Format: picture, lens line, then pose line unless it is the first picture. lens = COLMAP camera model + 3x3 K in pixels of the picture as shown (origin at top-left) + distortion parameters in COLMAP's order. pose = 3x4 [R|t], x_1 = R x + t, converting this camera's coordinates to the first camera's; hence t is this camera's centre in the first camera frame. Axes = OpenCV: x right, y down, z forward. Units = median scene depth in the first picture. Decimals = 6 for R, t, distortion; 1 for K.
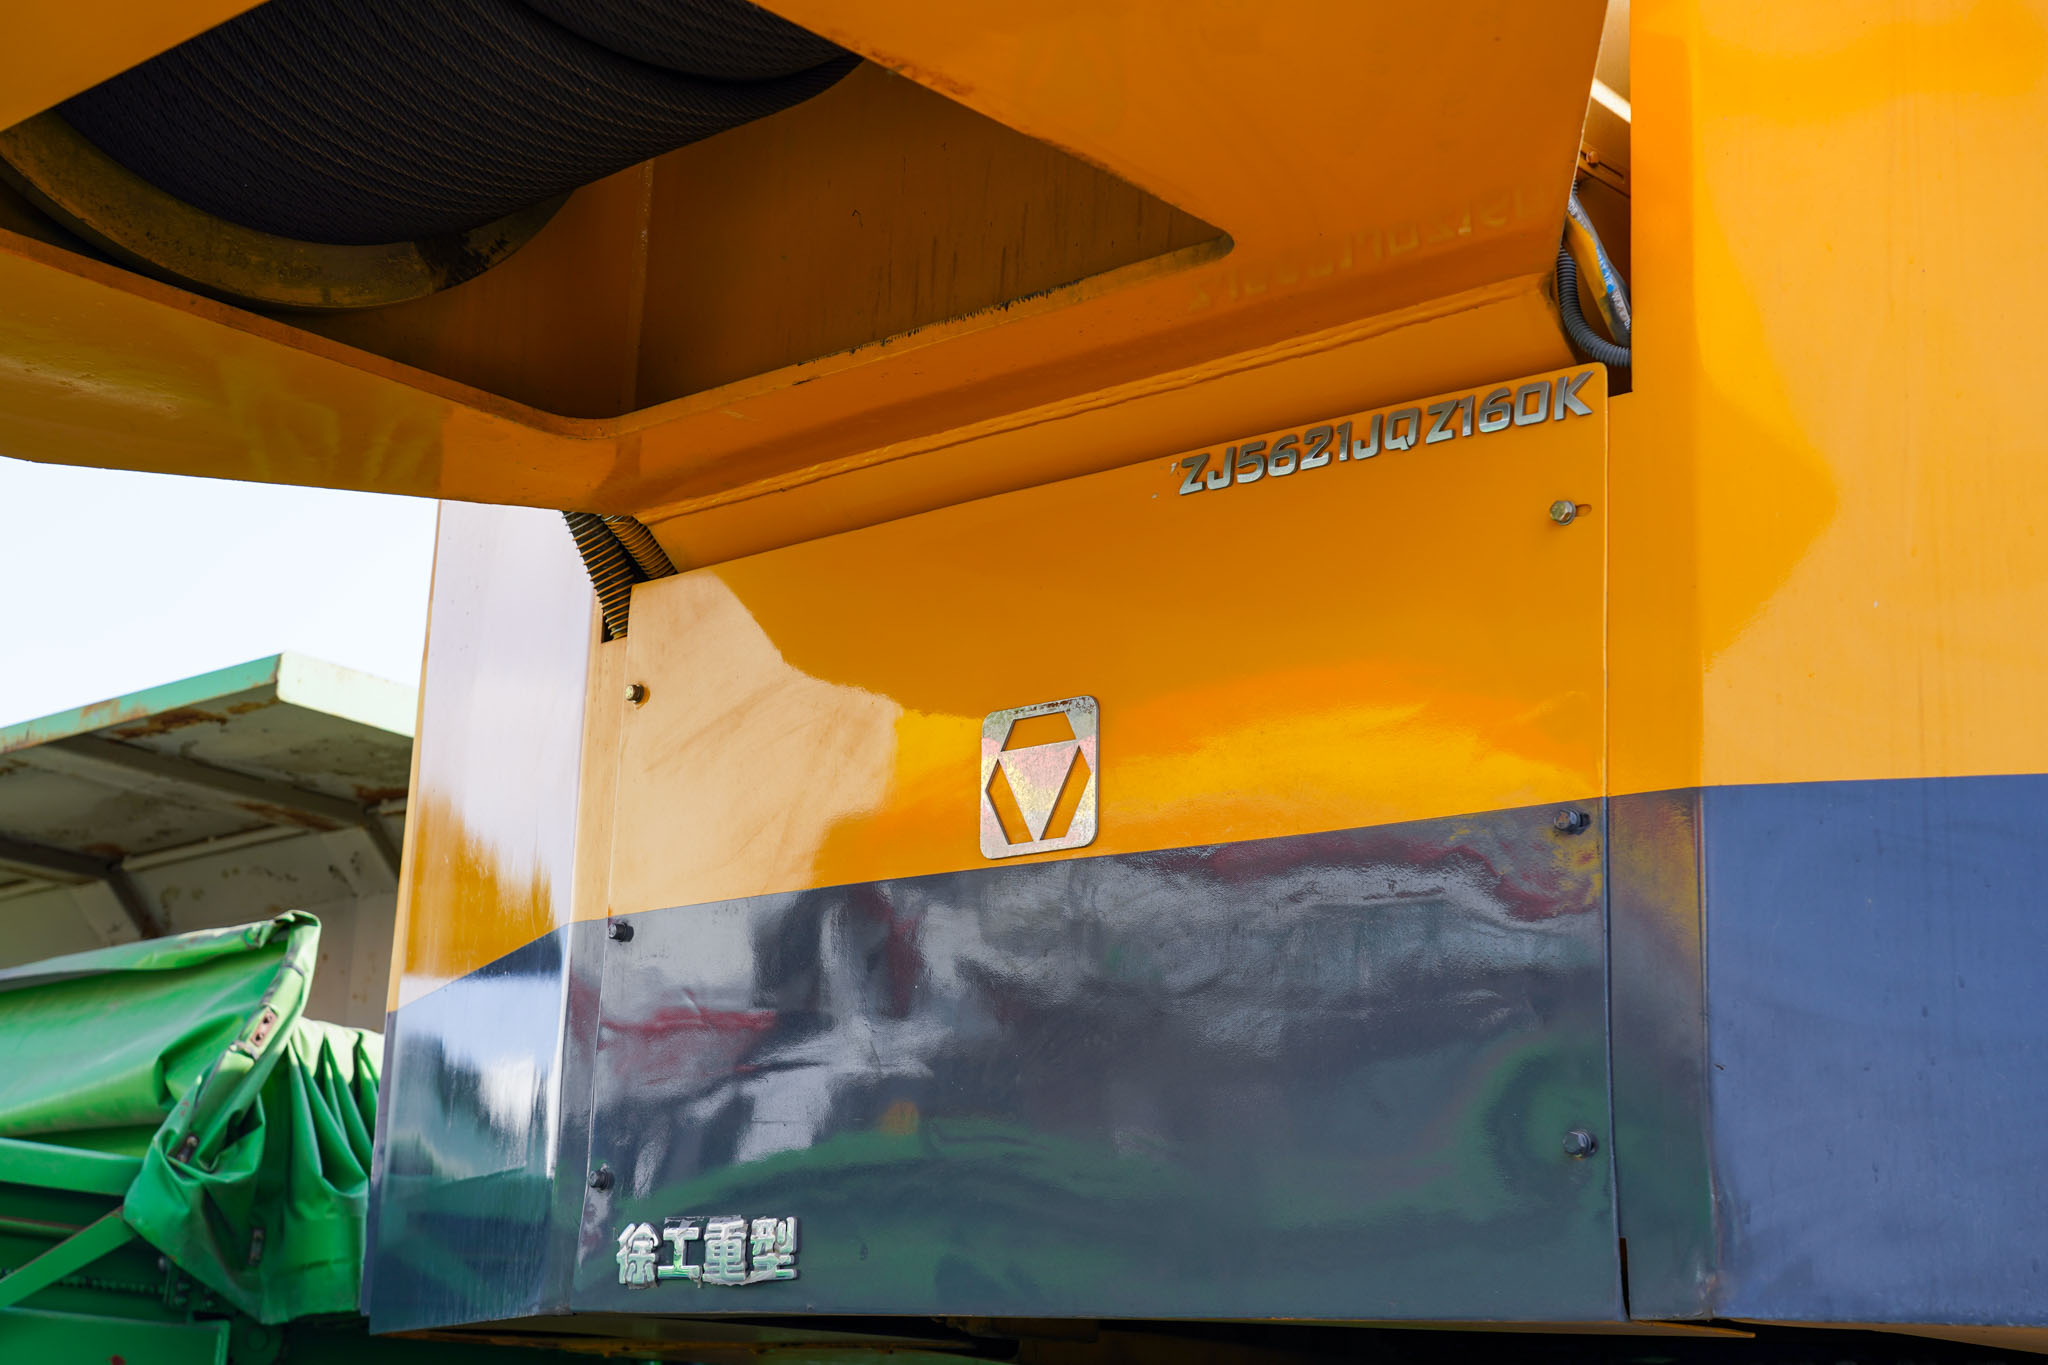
lens RADIAL K [[3213.8, 0, 1024.0], [0, 3213.8, 682.5], [0, 0, 1]] dist [0.117830, 0.061584]
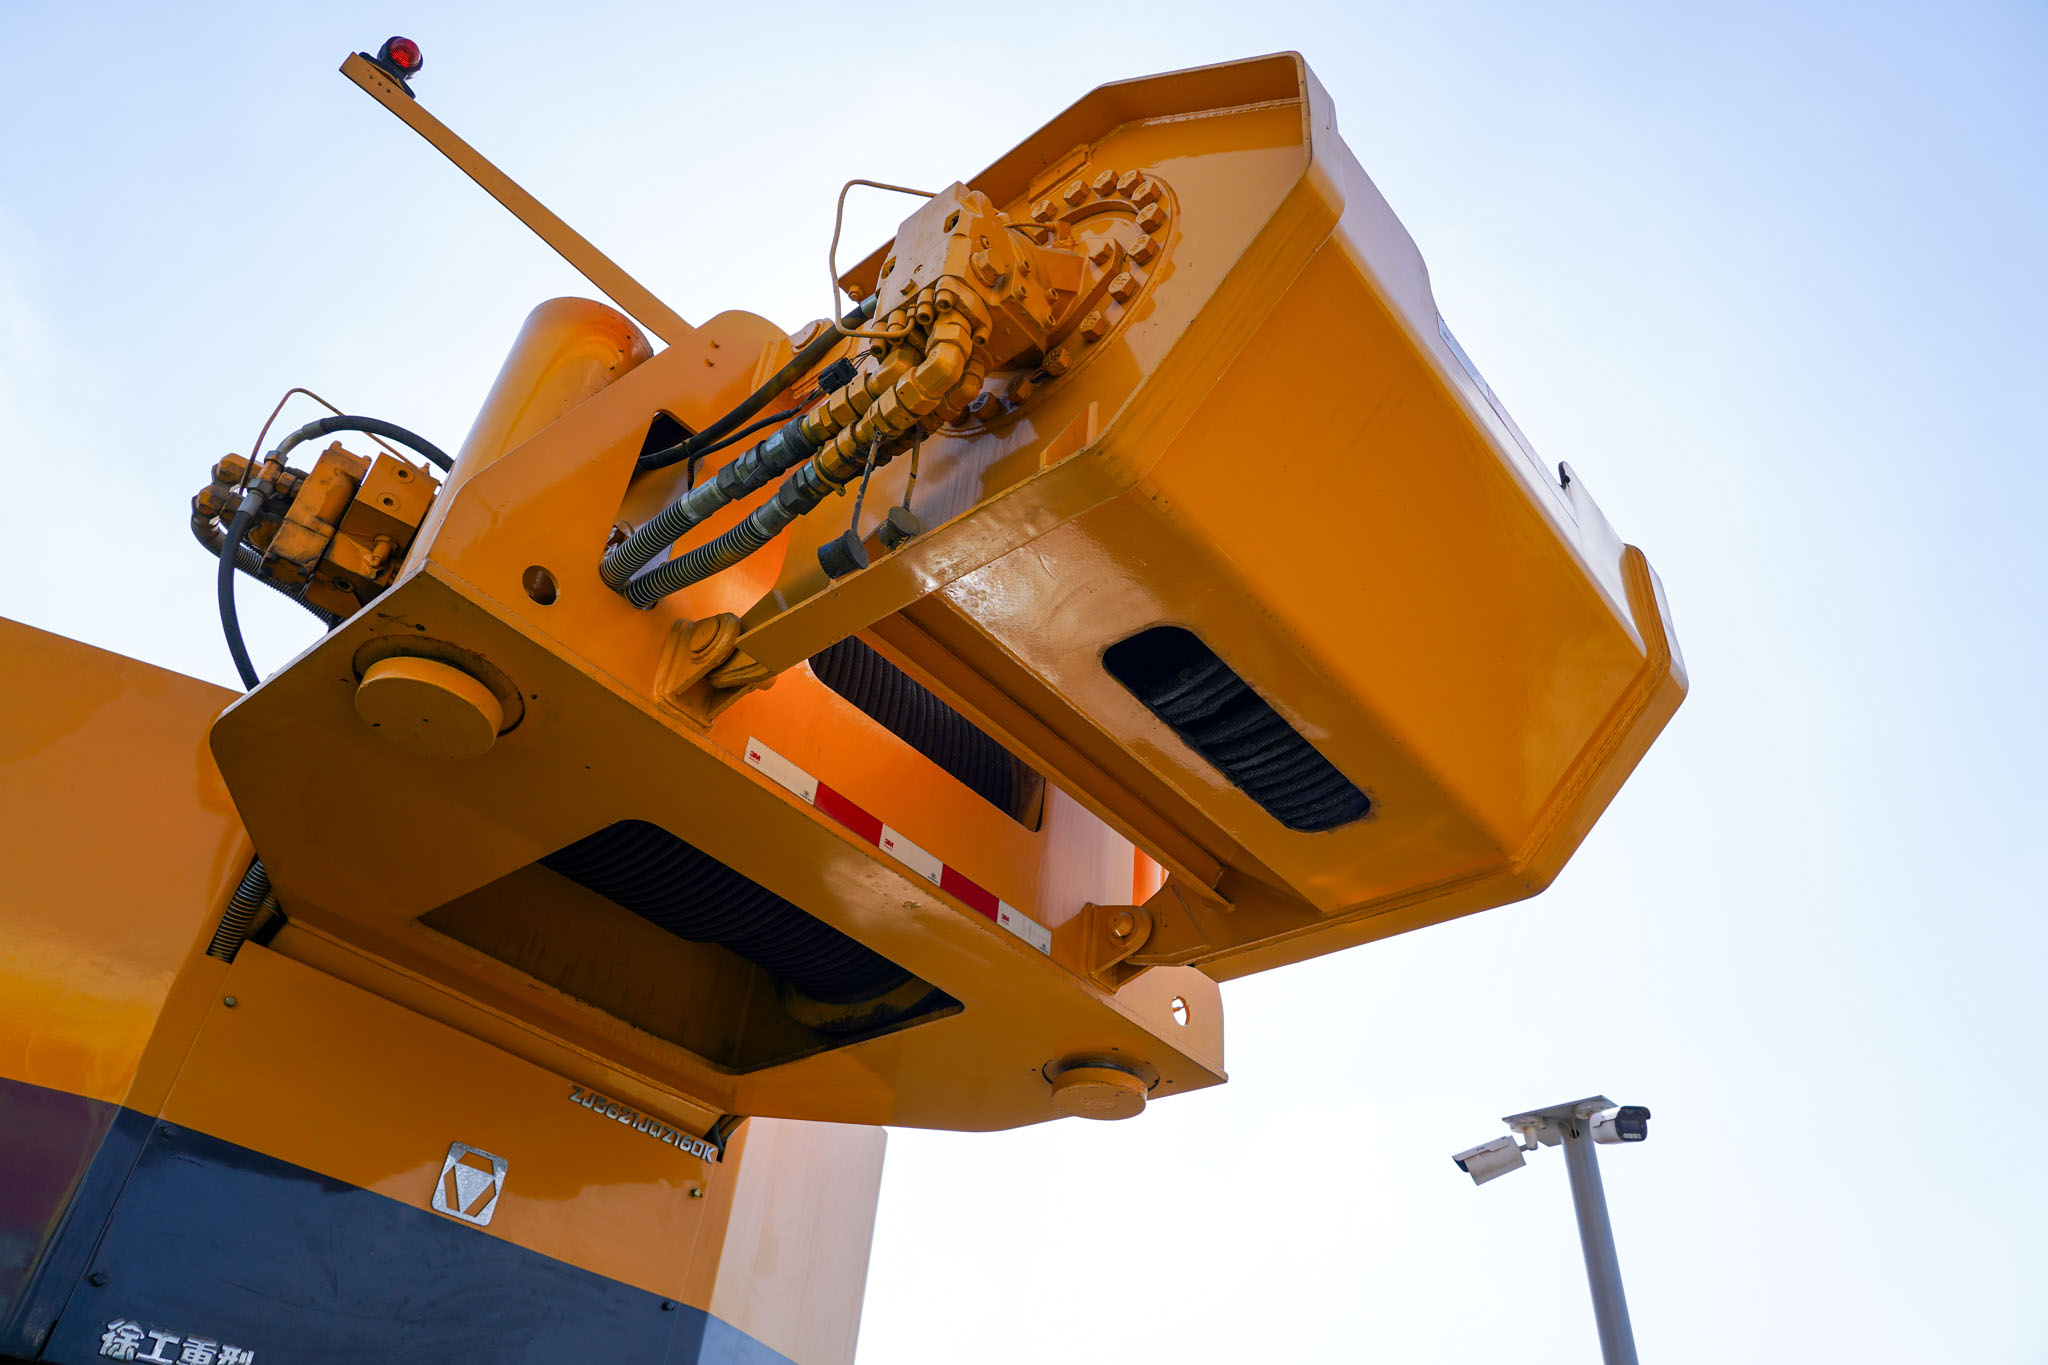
lens RADIAL K [[1353.3, 0, 1024.0], [0, 1353.3, 682.5], [0, 0, 1]] dist [-0.021717, 0.004427]
pose [[-0.066223, 0.575613, 0.815036, -1.007260], [-0.329394, 0.758426, -0.562396, 0.167928], [-0.941867, -0.305712, 0.139378, 0.613630]]
